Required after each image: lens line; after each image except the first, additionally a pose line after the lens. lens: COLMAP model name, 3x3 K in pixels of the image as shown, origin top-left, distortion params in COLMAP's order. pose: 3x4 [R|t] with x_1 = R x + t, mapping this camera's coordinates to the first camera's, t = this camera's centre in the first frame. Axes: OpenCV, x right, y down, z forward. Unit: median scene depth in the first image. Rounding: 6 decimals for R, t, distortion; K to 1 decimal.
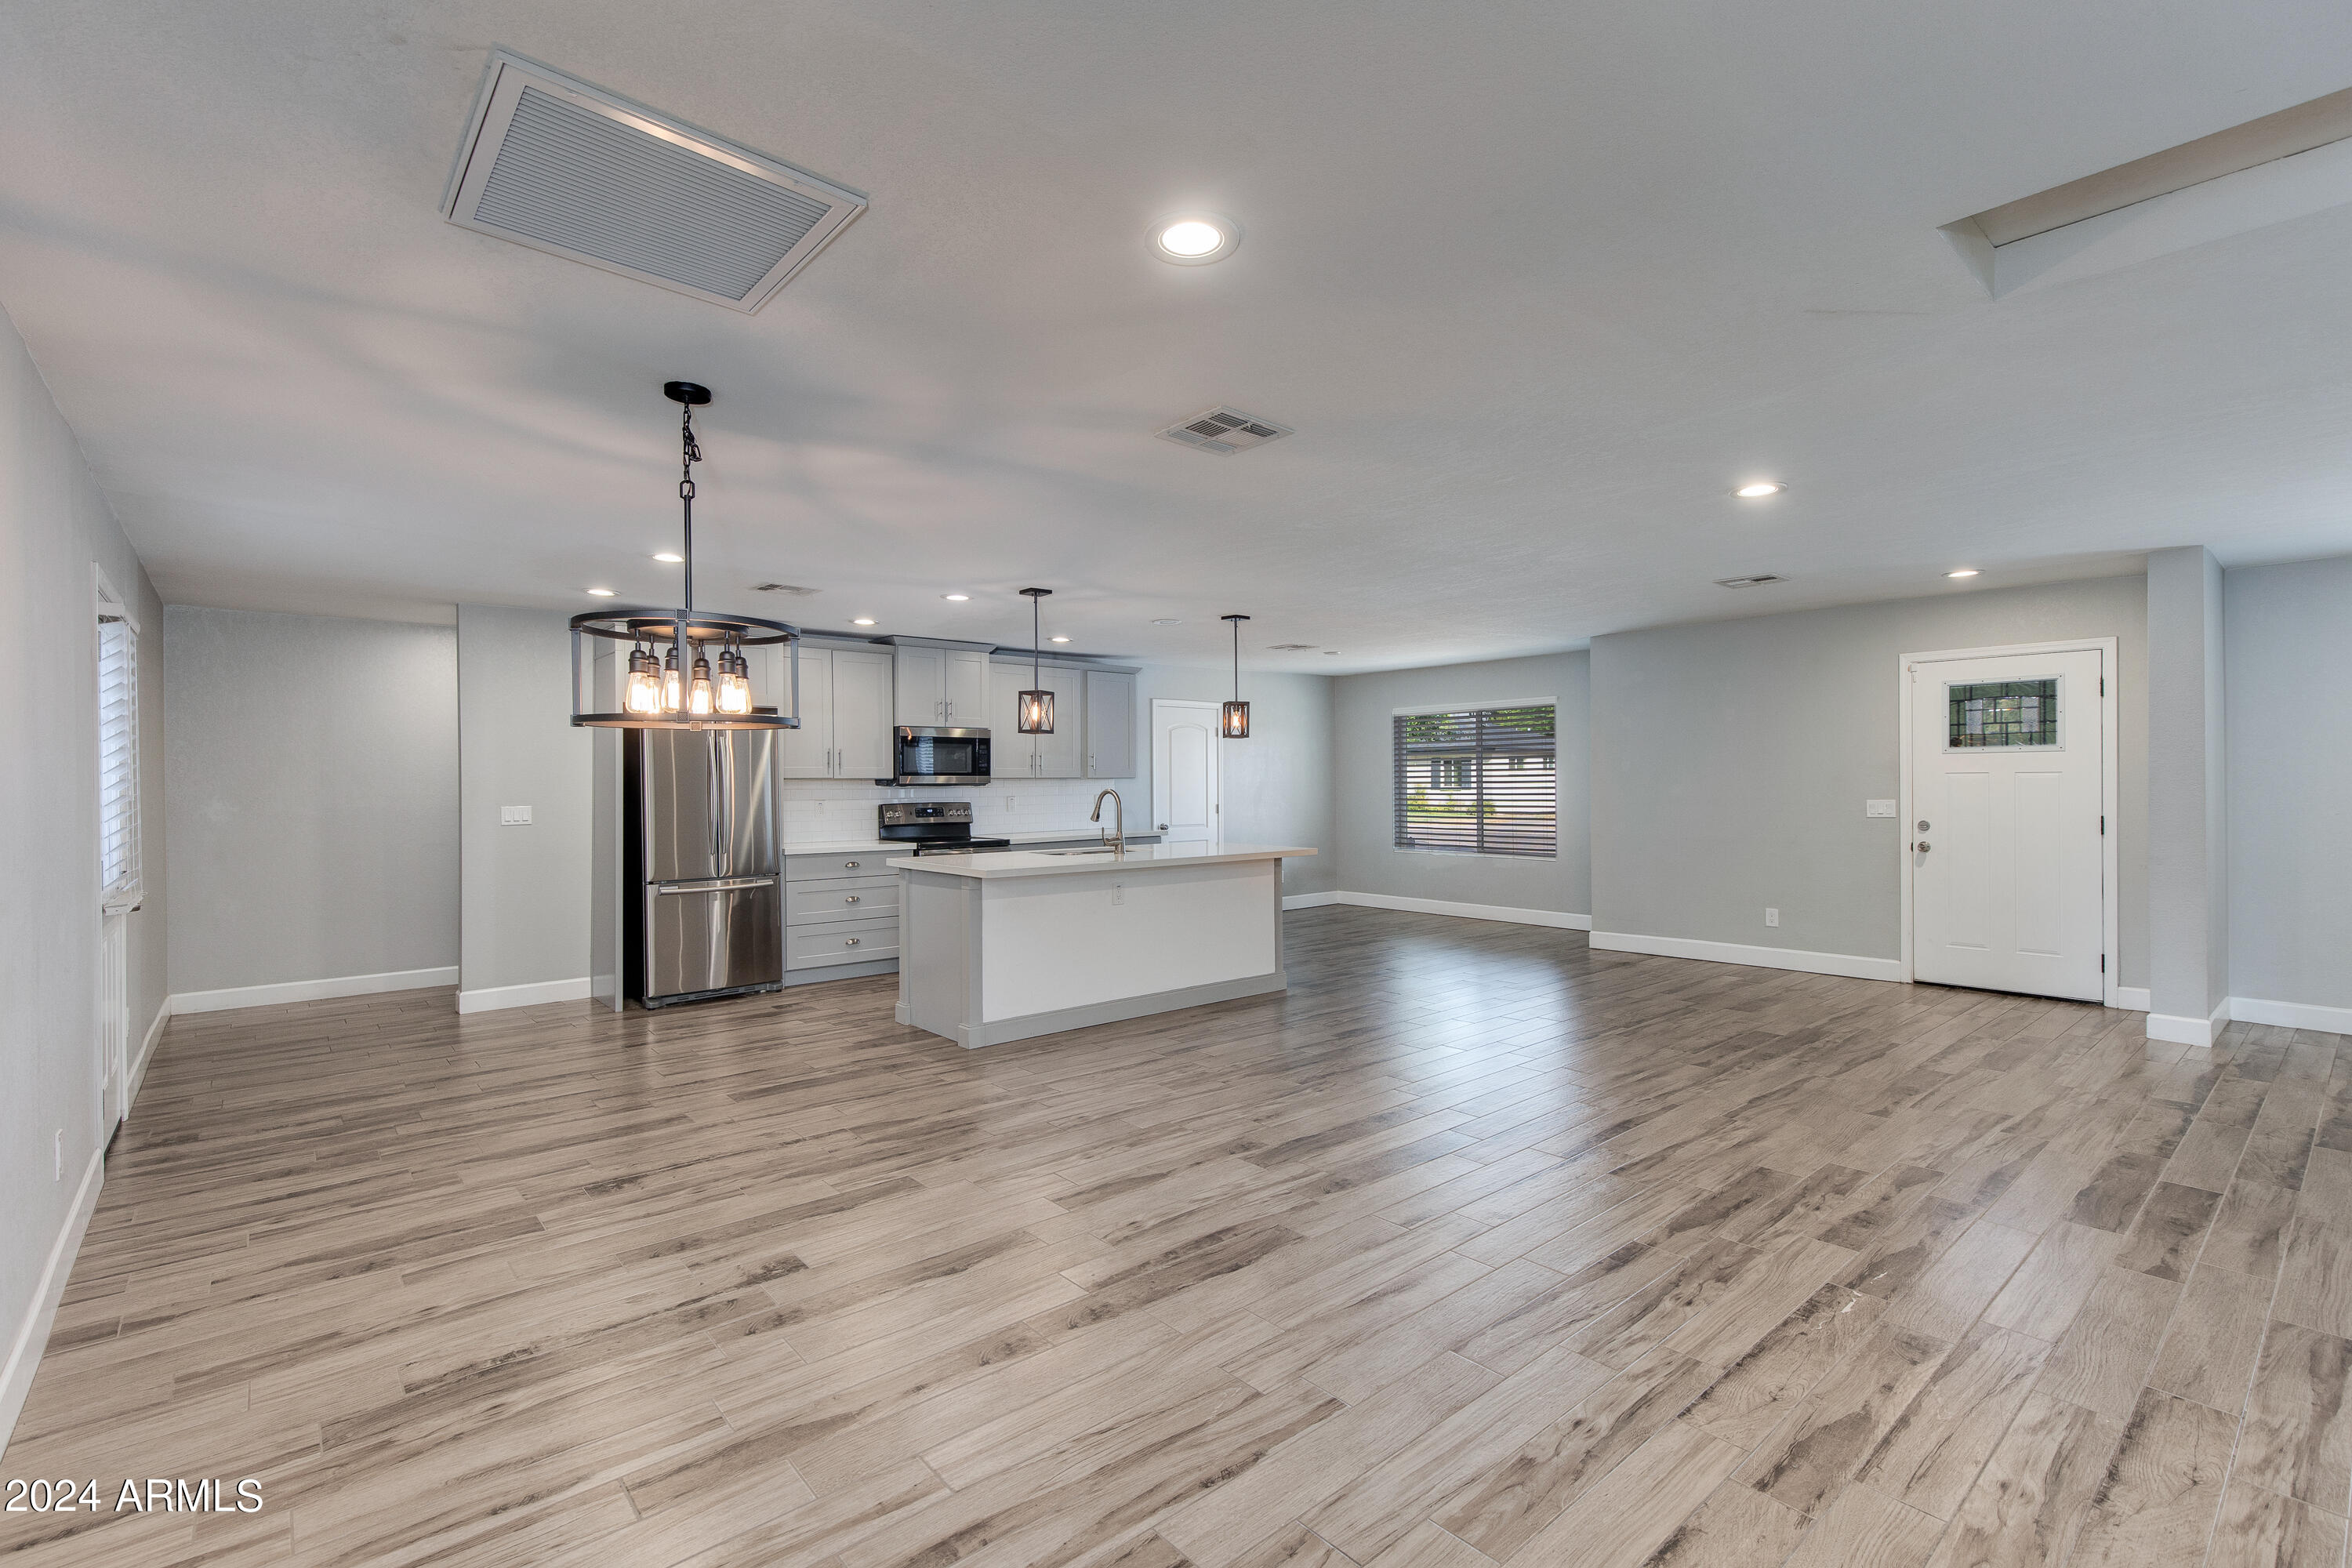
lens RADIAL K [[1018.2, 0, 1176.0], [0, 1018.2, 784.0], [0, 0, 1]] dist [0.009292, -0.000016]
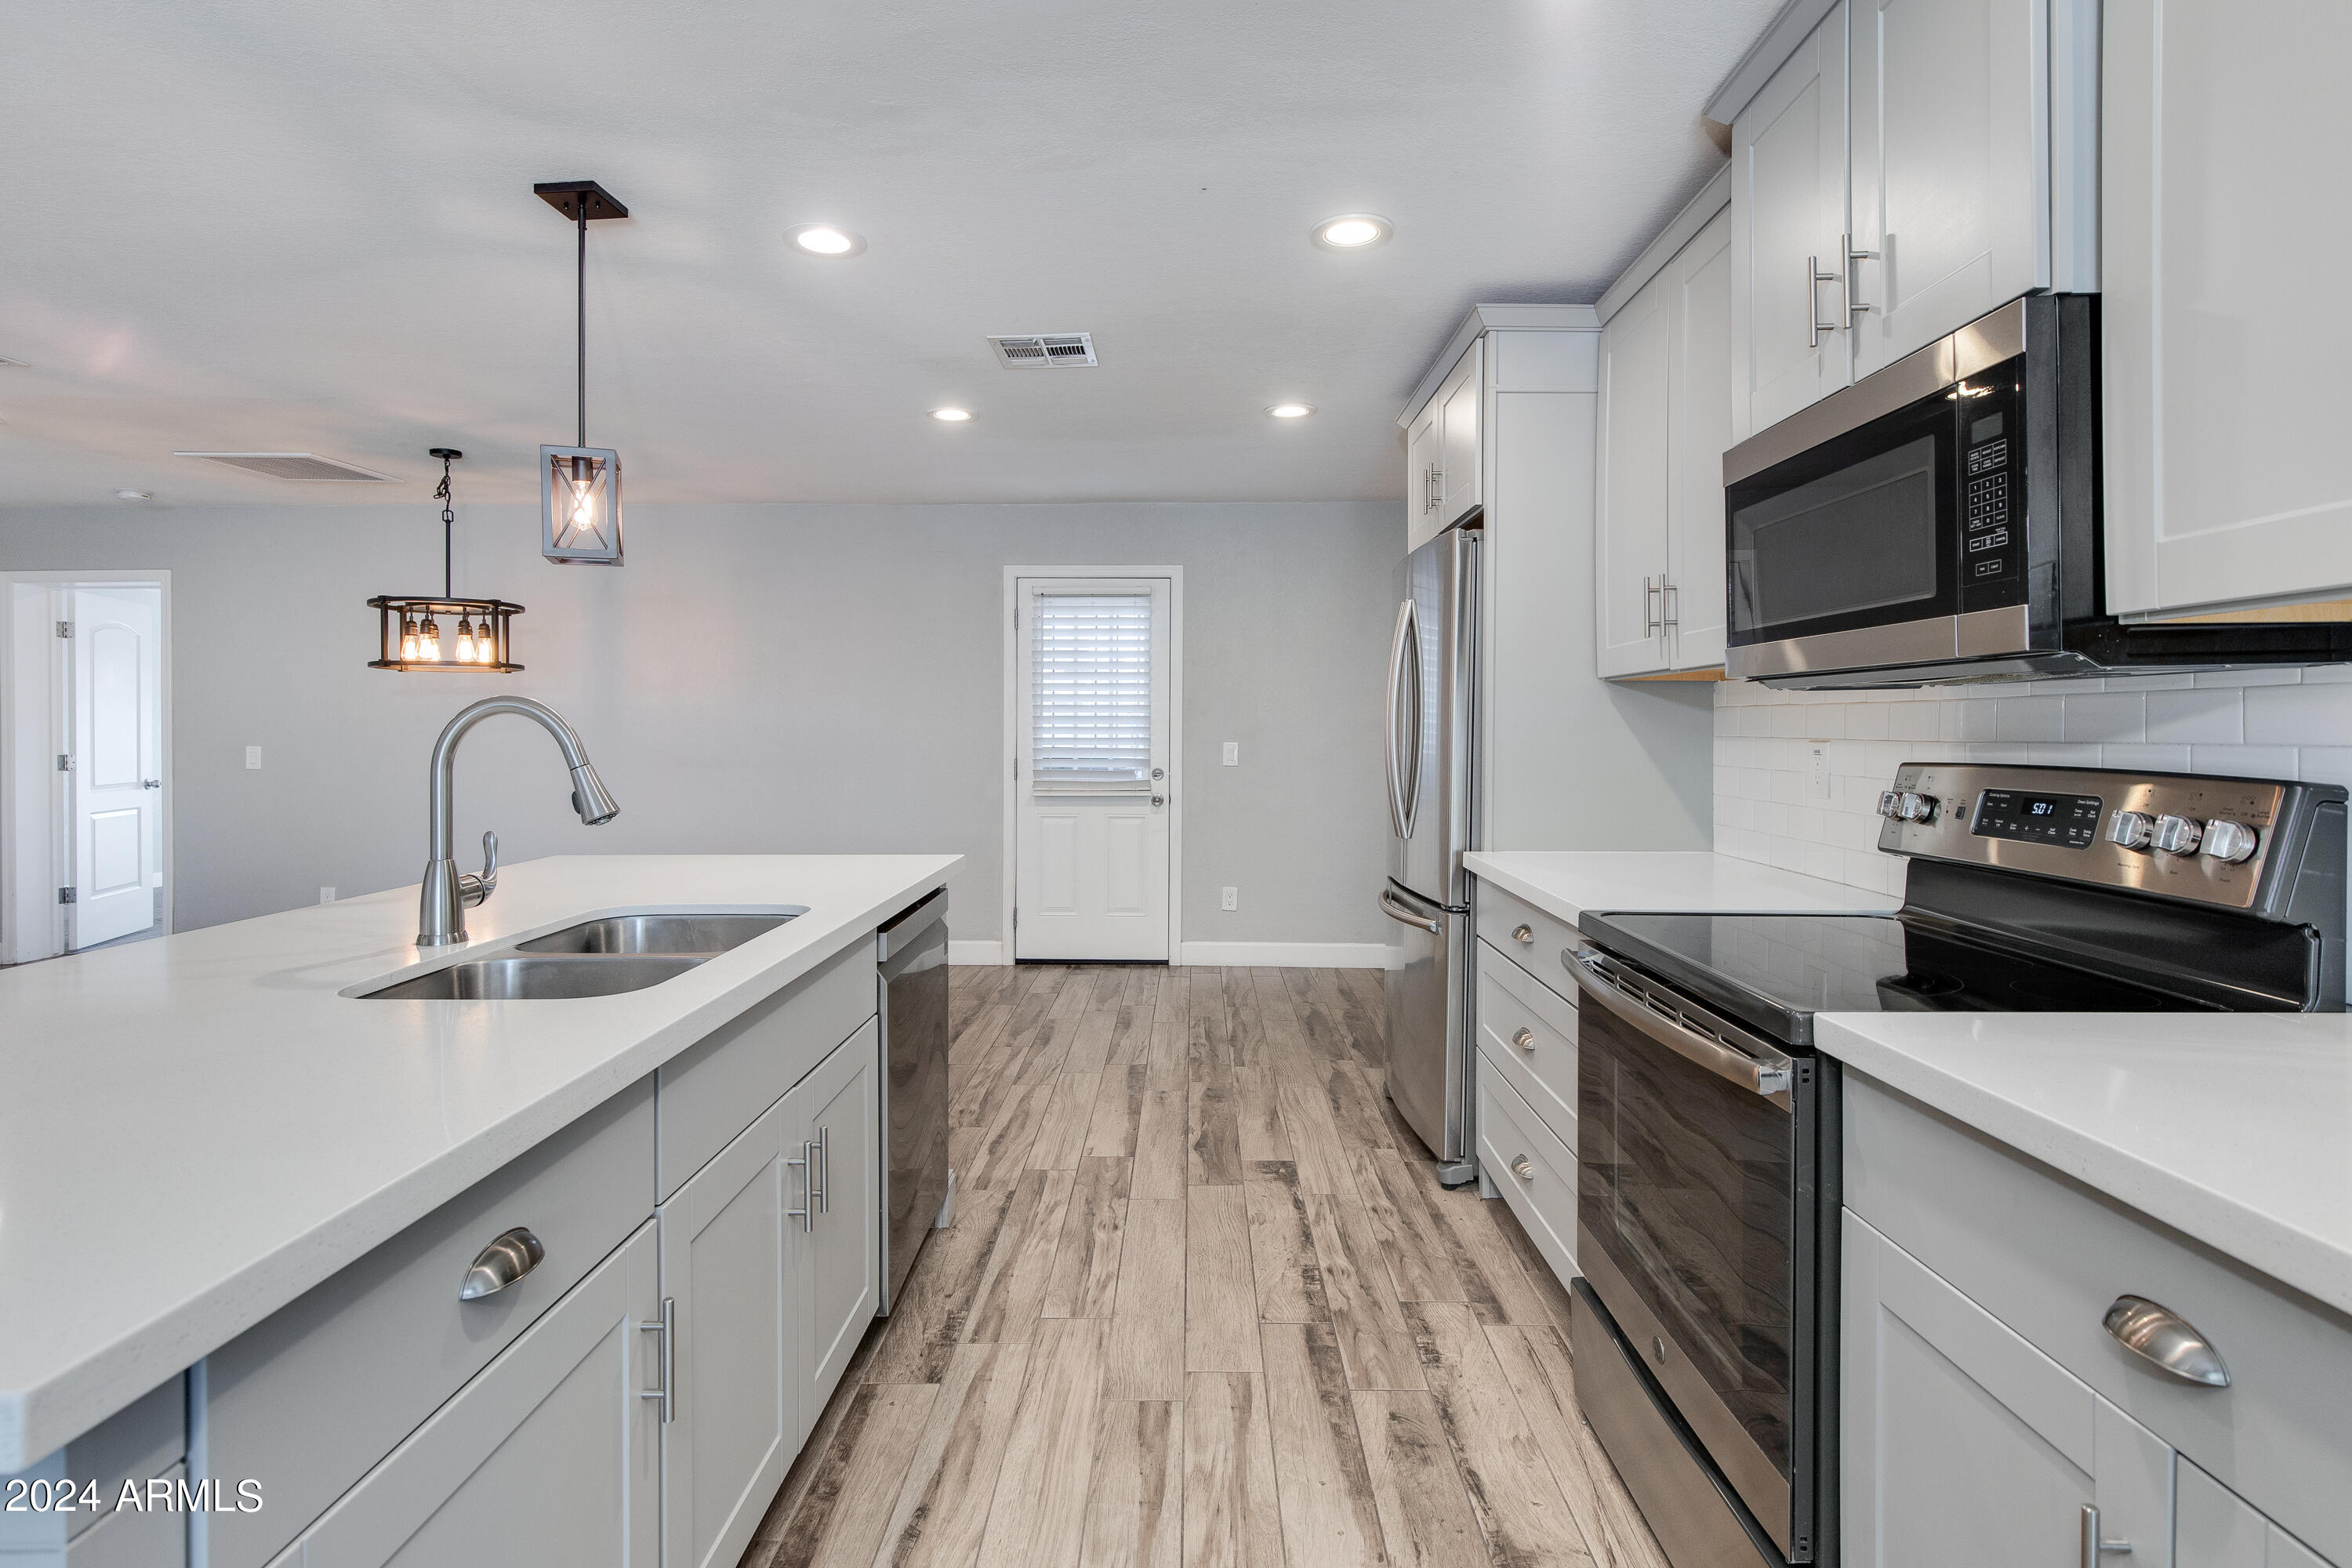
lens RADIAL K [[1190.7, 0, 1204.0], [0, 1190.7, 737.2], [0, 0, 1]] dist [-0.000897, -0.000369]
pose [[-0.669788, 0.011475, -0.742464, 0.040690], [0.001996, 0.999905, 0.013653, 0.012003], [0.742550, 0.007663, -0.669747, 1.355151]]
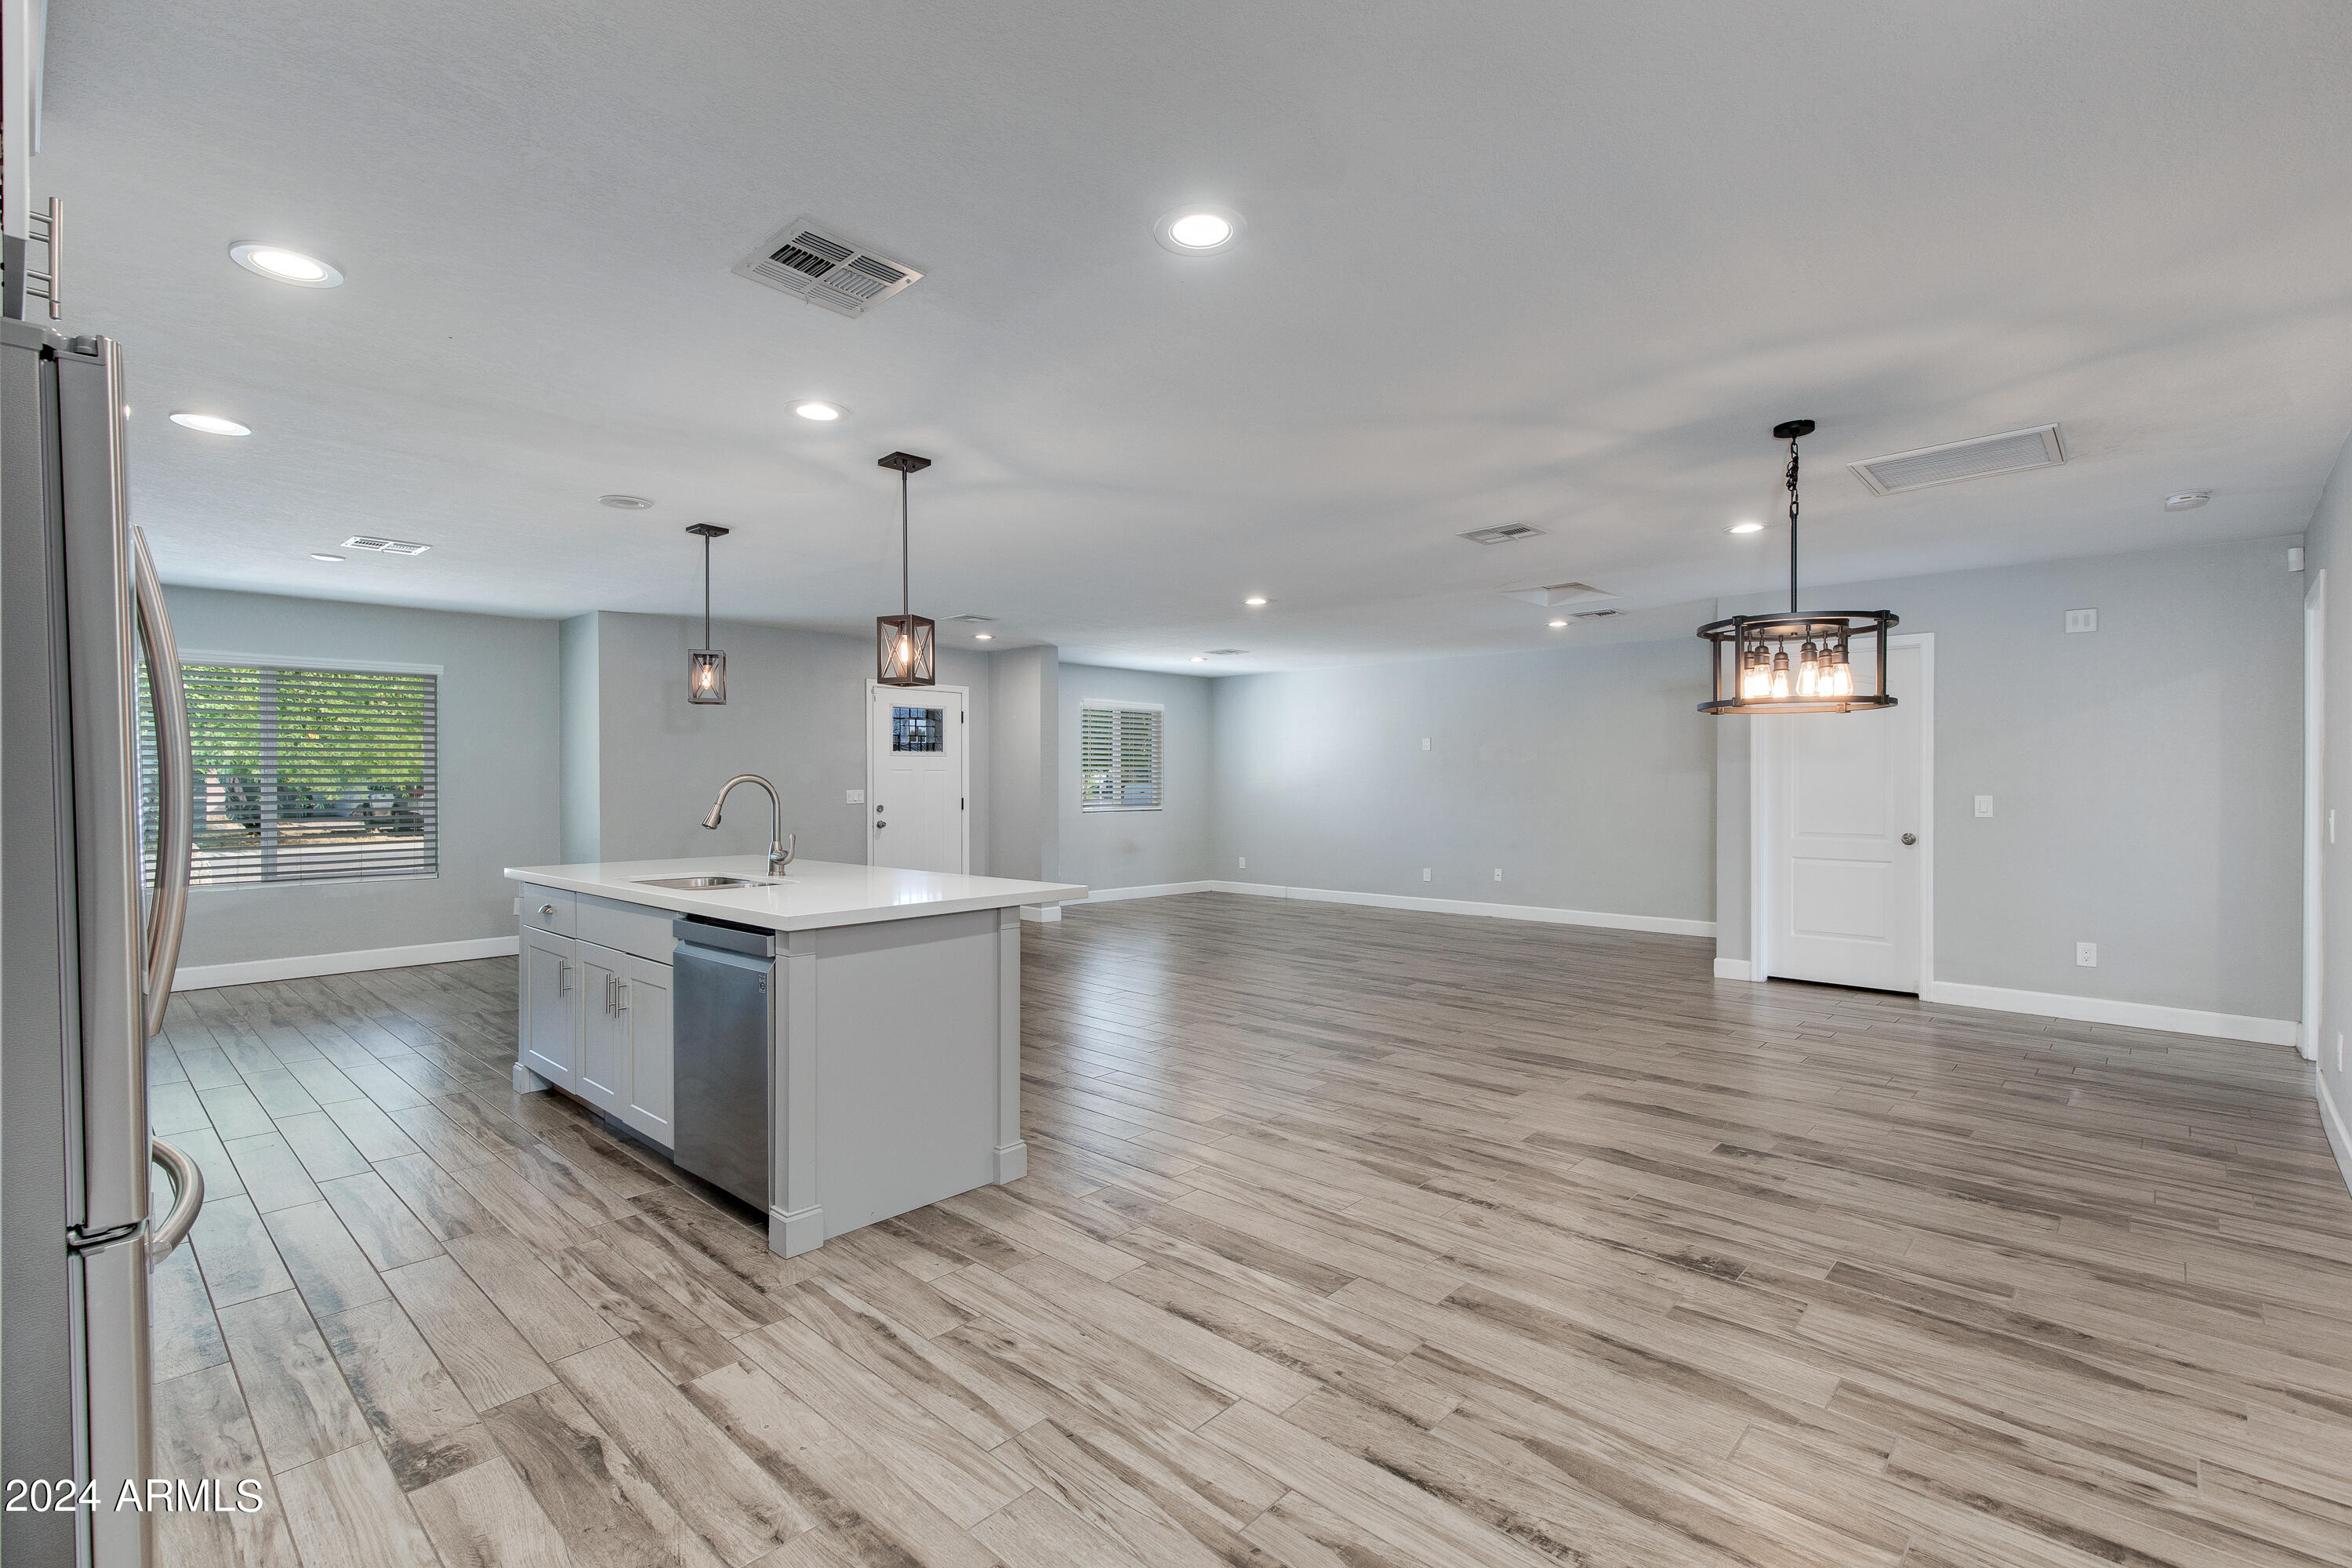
lens RADIAL K [[1041.7, 0, 1154.7], [0, 1041.7, 779.4], [0, 0, 1]] dist [0.004935, 0.000405]
pose [[-0.070072, 0.006265, 0.997522, -0.726321], [0.006819, 0.999960, -0.005801, 0.013581], [-0.997519, 0.006395, -0.070112, 0.812505]]
